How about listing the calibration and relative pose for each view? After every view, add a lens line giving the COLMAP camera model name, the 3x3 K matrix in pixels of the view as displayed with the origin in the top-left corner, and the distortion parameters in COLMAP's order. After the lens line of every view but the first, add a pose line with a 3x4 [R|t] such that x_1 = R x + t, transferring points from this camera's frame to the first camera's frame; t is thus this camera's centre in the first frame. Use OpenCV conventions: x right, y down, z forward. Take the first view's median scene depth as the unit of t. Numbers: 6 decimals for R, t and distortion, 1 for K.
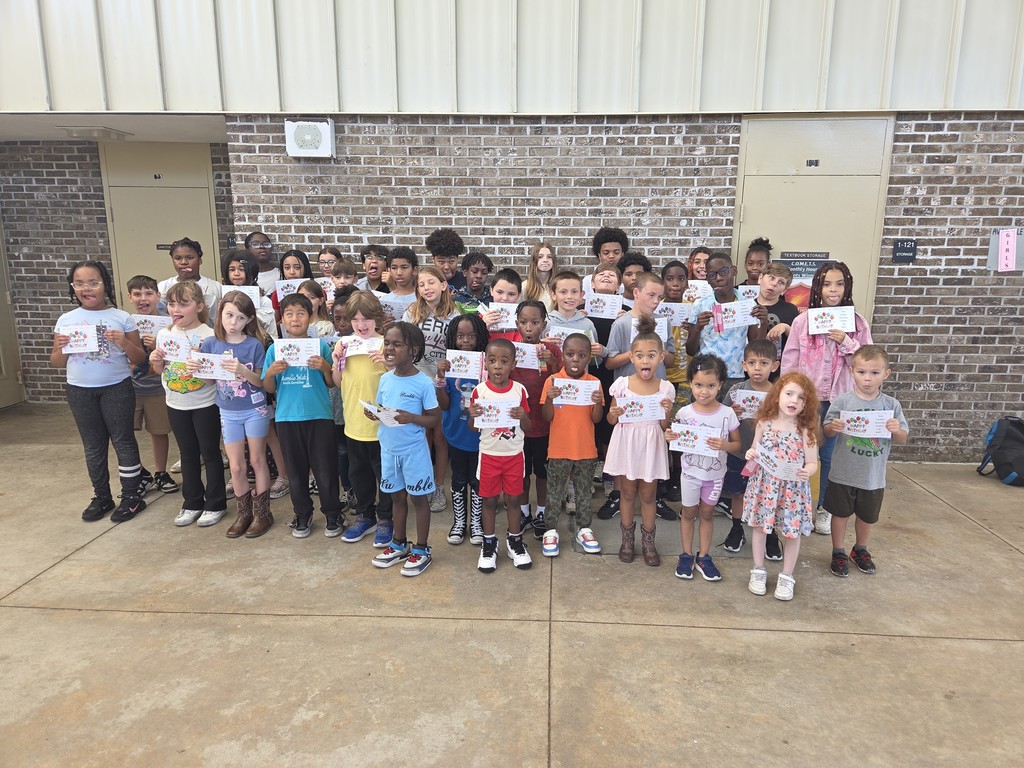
lens RADIAL K [[719.1, 0, 510.6], [0, 719.1, 385.1], [0, 0, 1]] dist [0.081297, -0.074299]
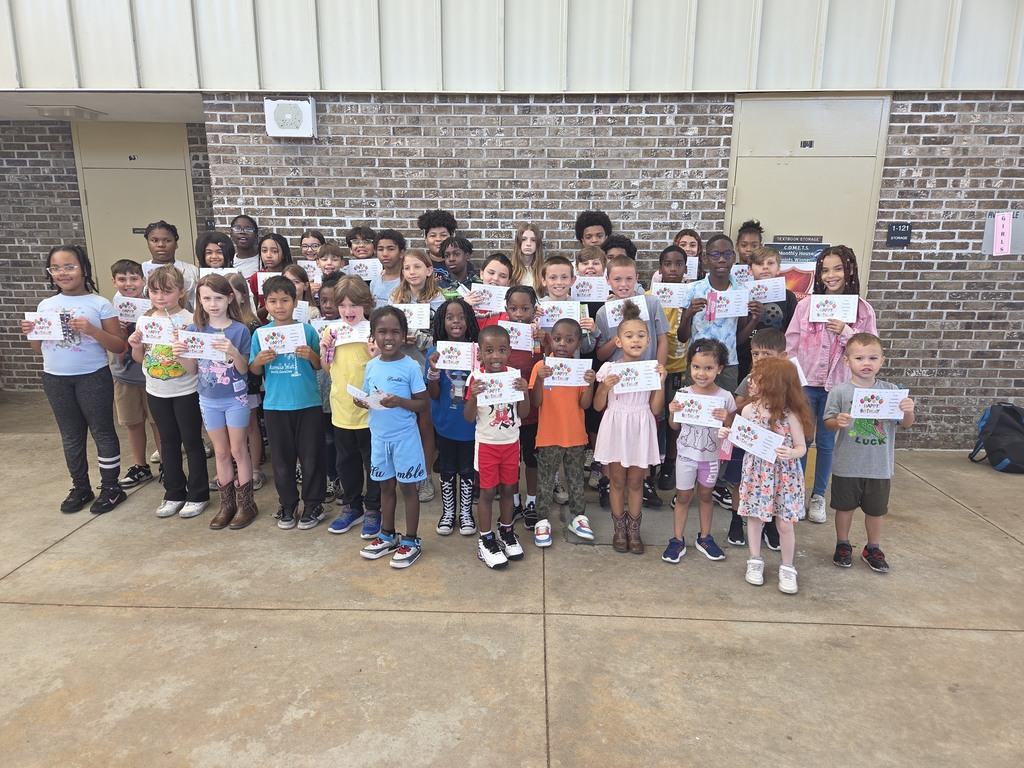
lens RADIAL K [[719.3, 0, 499.3], [0, 719.3, 390.1], [0, 0, 1]] dist [0.079684, -0.072133]
pose [[0.999929, -0.002445, 0.011620, -0.010121], [0.002142, 0.999660, 0.025992, -0.001322], [-0.011679, -0.025966, 0.999595, 0.018552]]
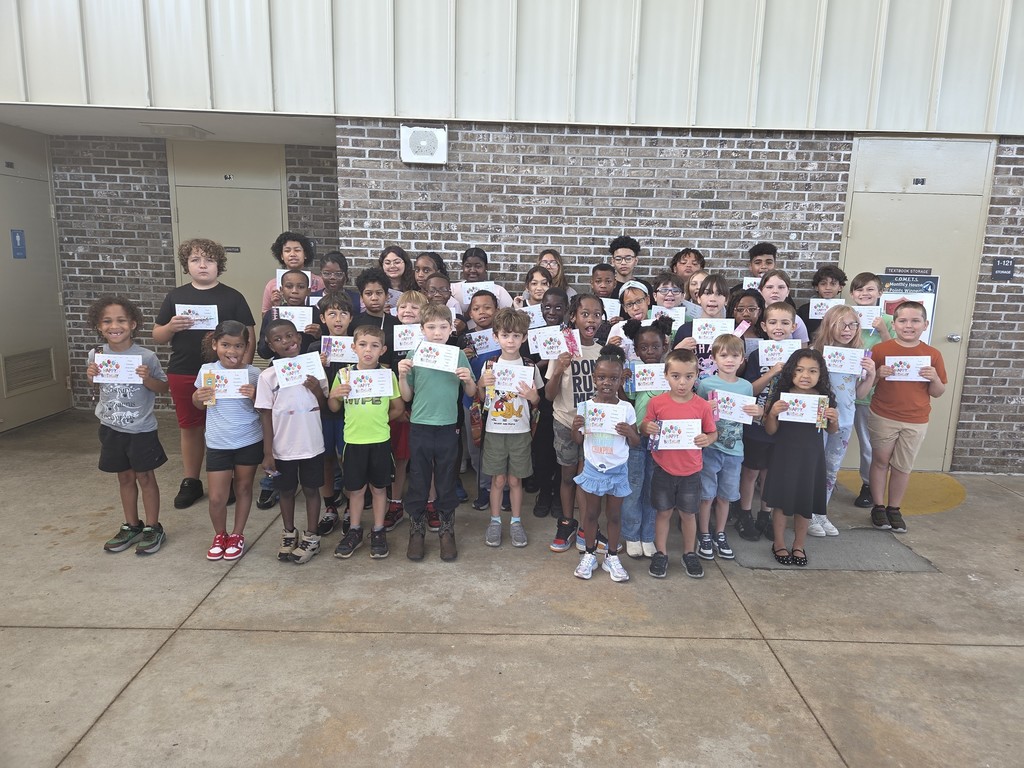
lens RADIAL K [[720.5, 0, 520.1], [0, 720.5, 379.8], [0, 0, 1]] dist [0.079976, -0.072712]
pose [[0.997679, 0.008919, 0.067504, -0.211221], [-0.007920, 0.999855, -0.015053, -0.006056], [-0.067629, 0.014483, 0.997605, 0.014669]]
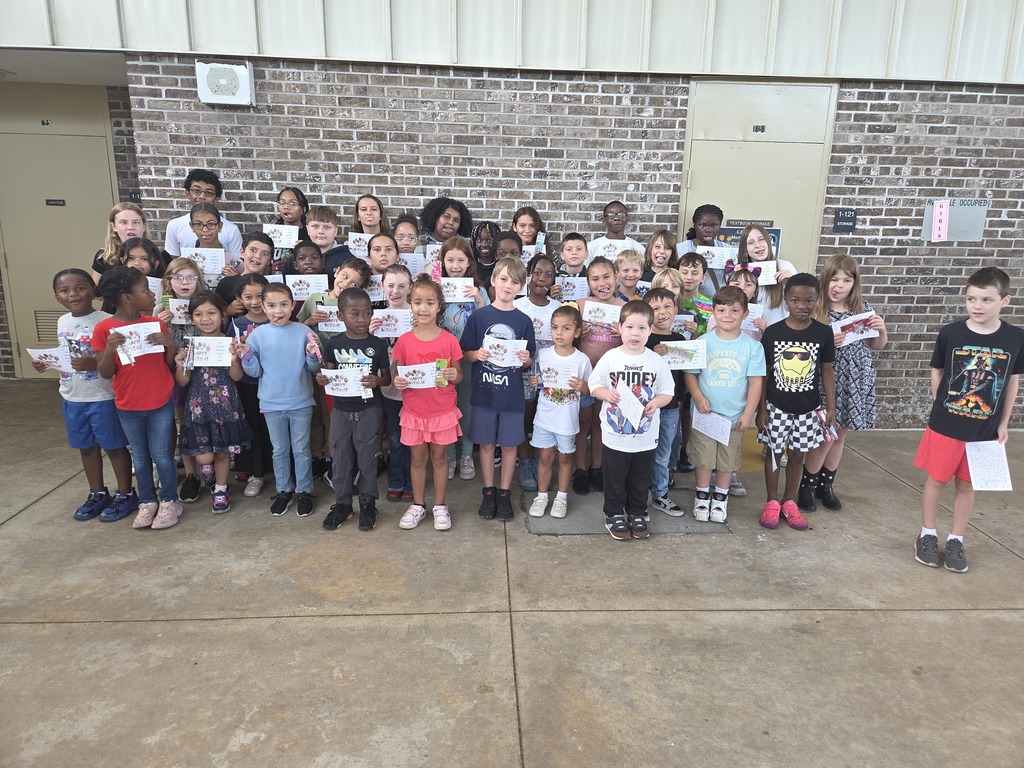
lens RADIAL K [[720.5, 0, 520.1], [0, 720.5, 379.8], [0, 0, 1]] dist [0.079976, -0.072712]
pose [[0.993226, -0.010253, 0.115744, -0.023304], [0.005831, 0.999242, 0.038482, -0.005884], [-0.116051, -0.037546, 0.992533, 0.048002]]
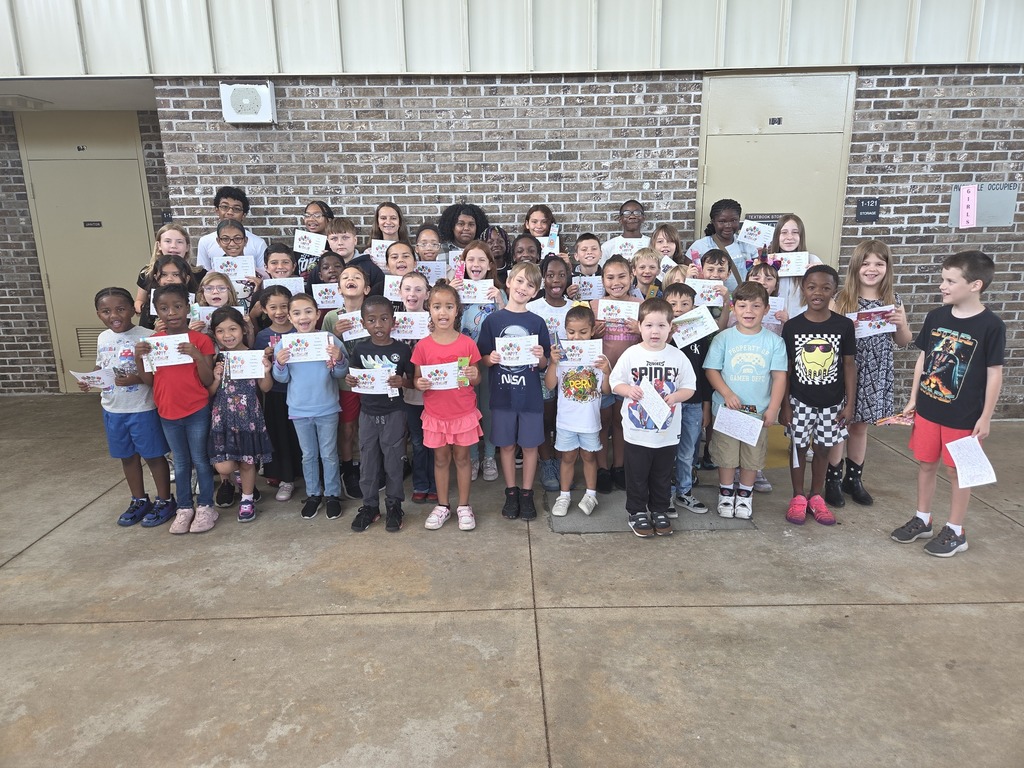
lens RADIAL K [[719.4, 0, 502.0], [0, 719.4, 380.7], [0, 0, 1]] dist [0.078411, -0.069677]
pose [[0.997604, -0.037064, 0.058414, -0.019884], [0.035139, 0.998816, 0.033649, -0.003845], [-0.059592, -0.031516, 0.997725, 0.038883]]
